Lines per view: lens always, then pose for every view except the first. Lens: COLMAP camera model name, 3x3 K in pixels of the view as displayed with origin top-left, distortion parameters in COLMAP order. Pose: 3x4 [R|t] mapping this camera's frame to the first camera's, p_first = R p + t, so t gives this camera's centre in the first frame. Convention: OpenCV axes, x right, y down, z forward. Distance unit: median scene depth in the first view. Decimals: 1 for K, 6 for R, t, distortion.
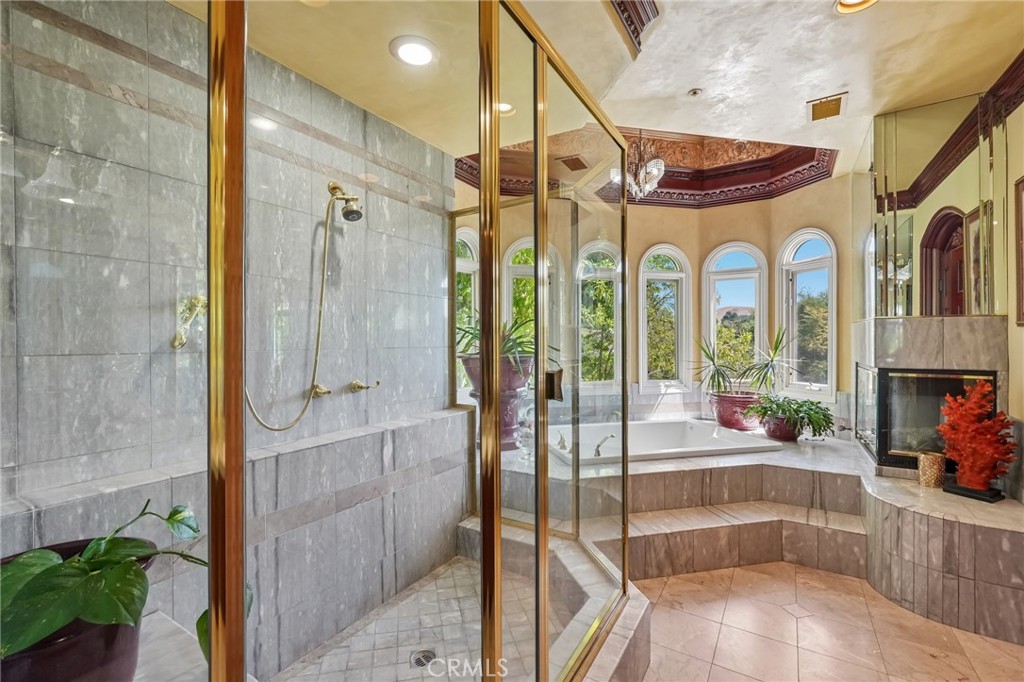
lens RADIAL K [[449.3, 0, 513.2], [0, 449.3, 342.0], [0, 0, 1]] dist [-0.019749, 0.009188]
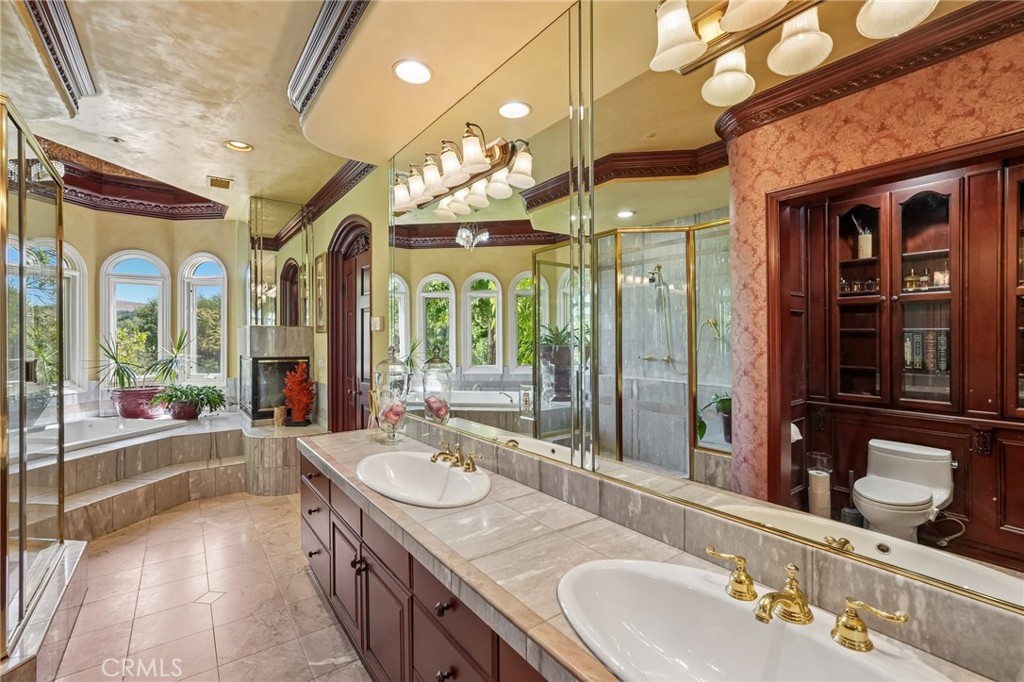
lens RADIAL K [[449.3, 0, 513.2], [0, 449.3, 342.0], [0, 0, 1]] dist [-0.019749, 0.009188]
pose [[0.368610, -0.002056, 0.929582, -0.279998], [0.002500, 0.999996, 0.001220, 0.003125], [-0.929581, 0.001874, 0.368614, -0.401331]]
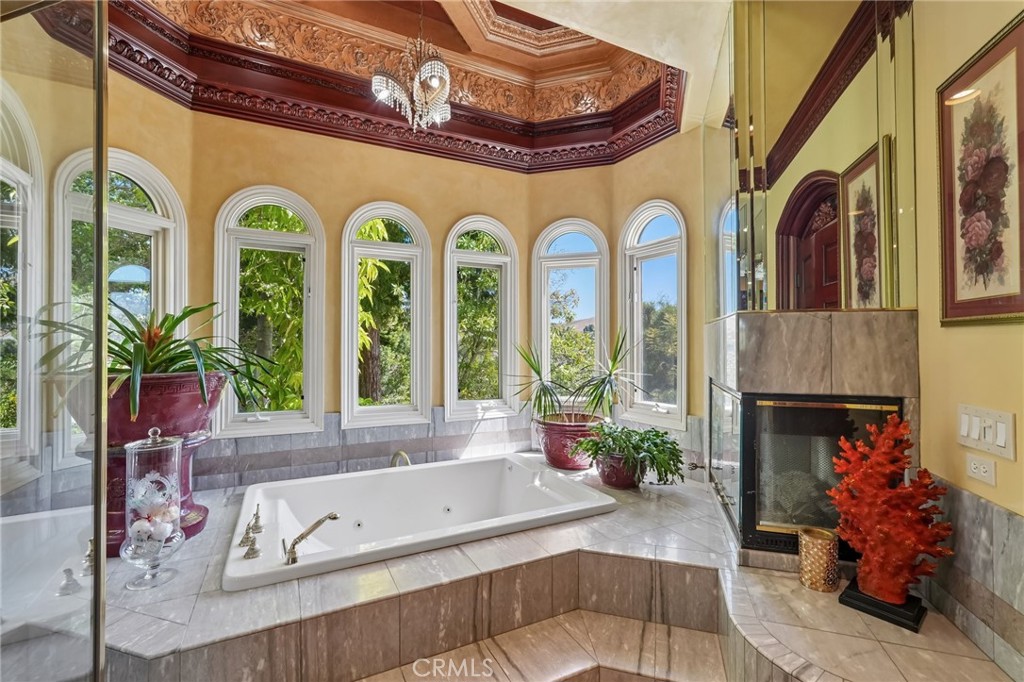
lens RADIAL K [[449.3, 0, 513.2], [0, 449.3, 342.0], [0, 0, 1]] dist [-0.019749, 0.009188]
pose [[0.969007, 0.004027, 0.247002, 0.330550], [-0.001340, 0.999938, -0.011046, -0.005169], [-0.247031, 0.010373, 0.968952, 0.440915]]
